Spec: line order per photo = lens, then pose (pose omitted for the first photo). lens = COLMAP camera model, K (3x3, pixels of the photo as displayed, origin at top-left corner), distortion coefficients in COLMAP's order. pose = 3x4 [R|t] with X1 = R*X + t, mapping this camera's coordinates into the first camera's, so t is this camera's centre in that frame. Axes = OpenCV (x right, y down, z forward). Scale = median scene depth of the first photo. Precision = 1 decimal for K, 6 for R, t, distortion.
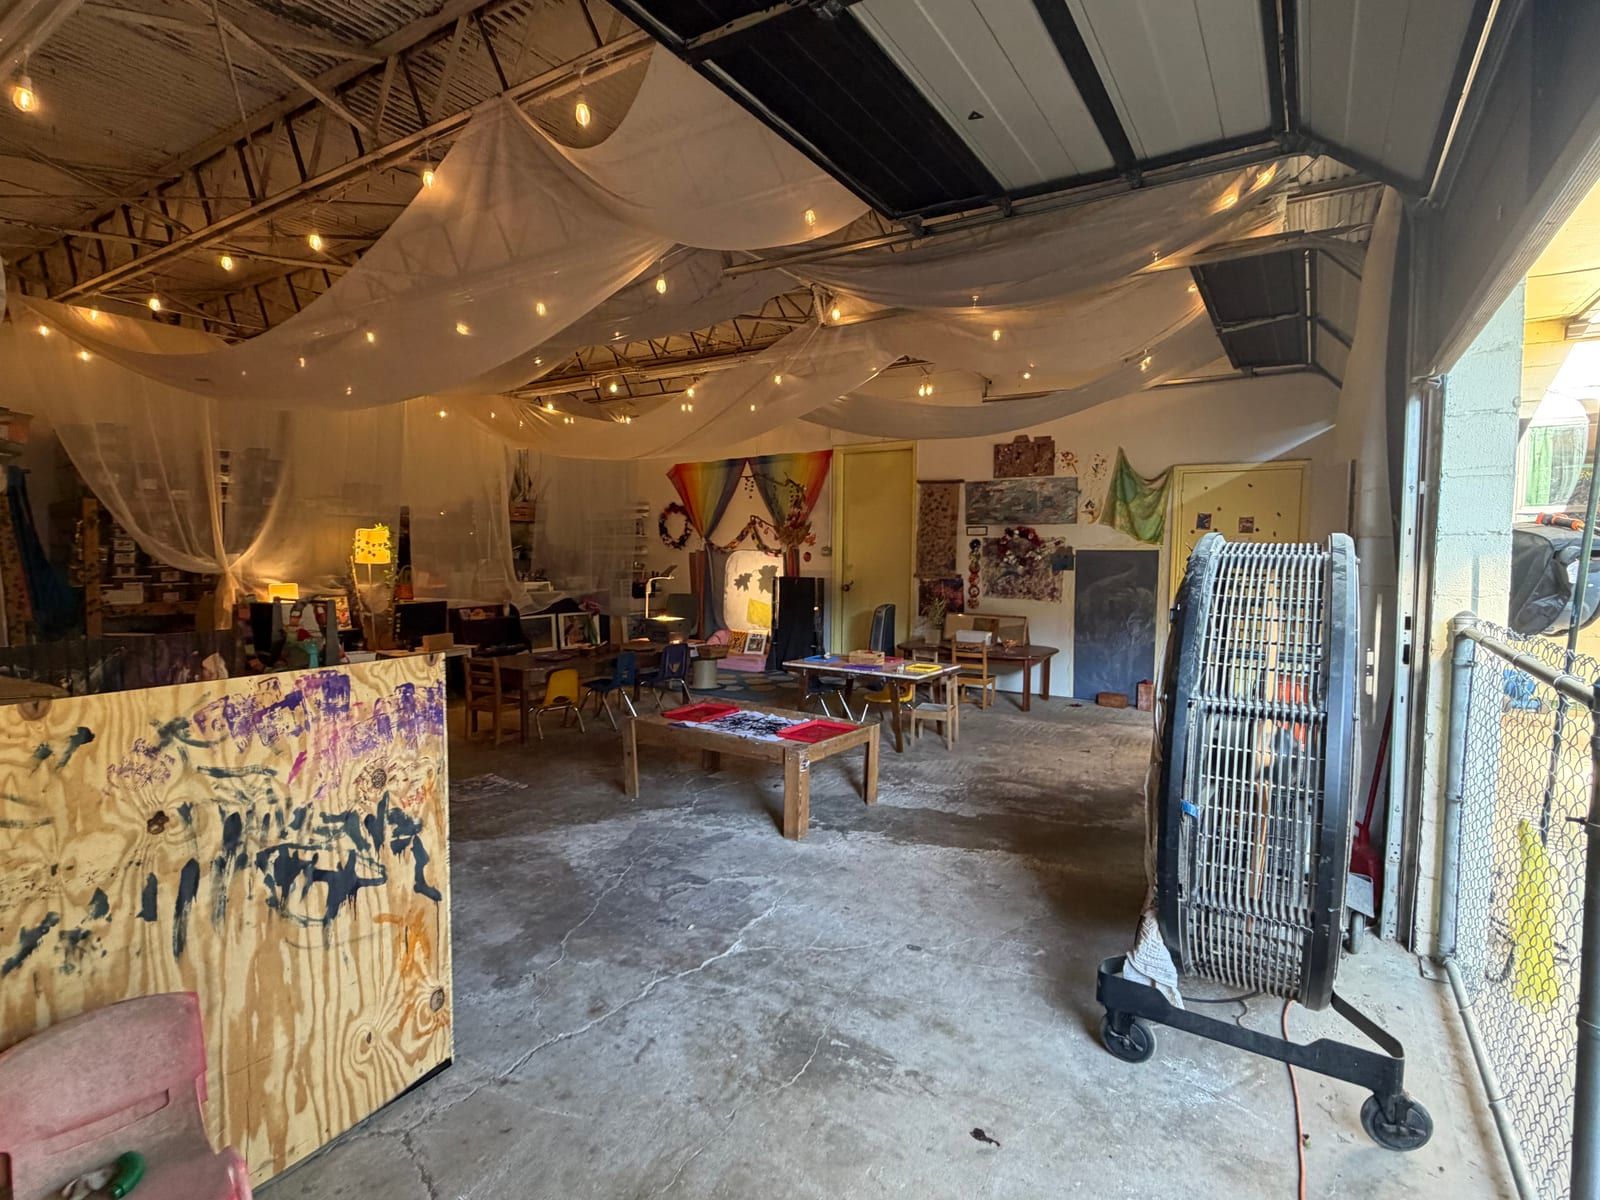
lens RADIAL K [[786.7, 0, 805.2], [0, 786.7, 593.7], [0, 0, 1]] dist [0.003617, 0.000042]
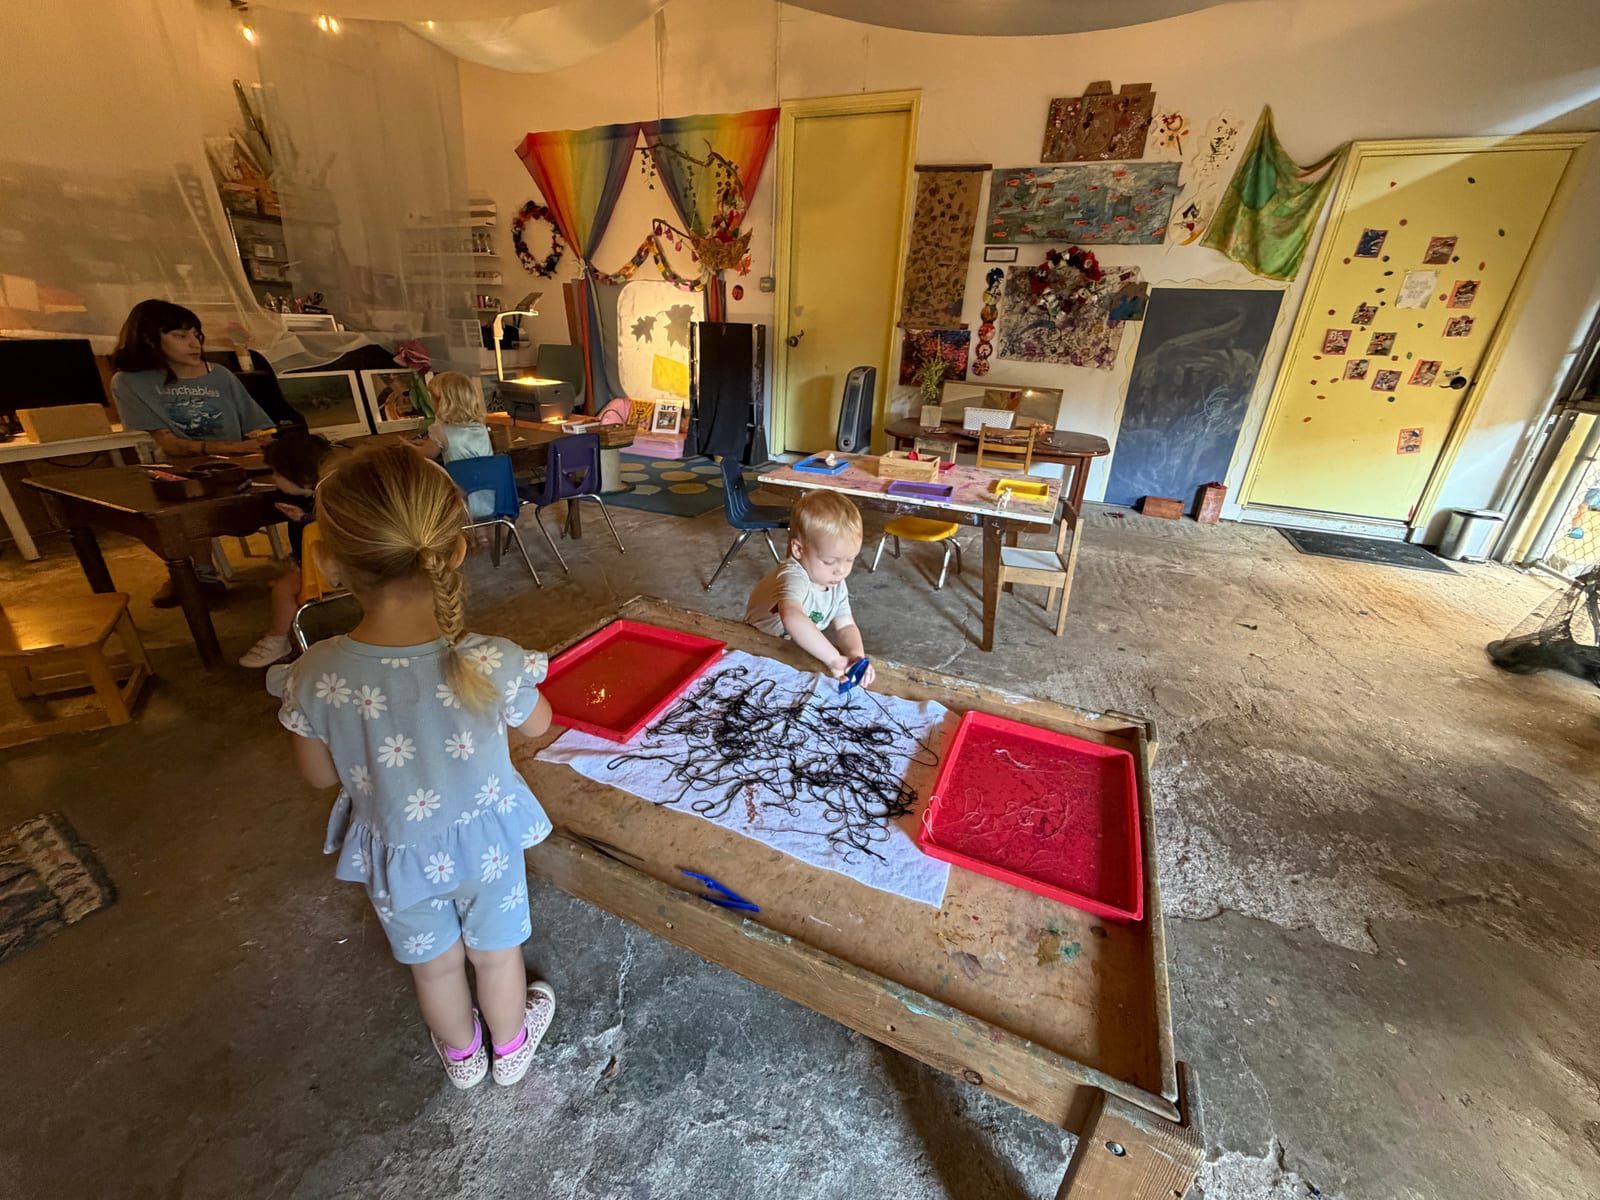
lens RADIAL K [[650.0, 0, 795.4], [0, 650.0, 603.4], [0, 0, 1]] dist [-0.000552, 0.000098]
pose [[0.986334, -0.034373, 0.161135, -0.054296], [-0.024631, 0.936242, 0.350492, 0.009301], [-0.162908, -0.349671, 0.922600, 0.393551]]
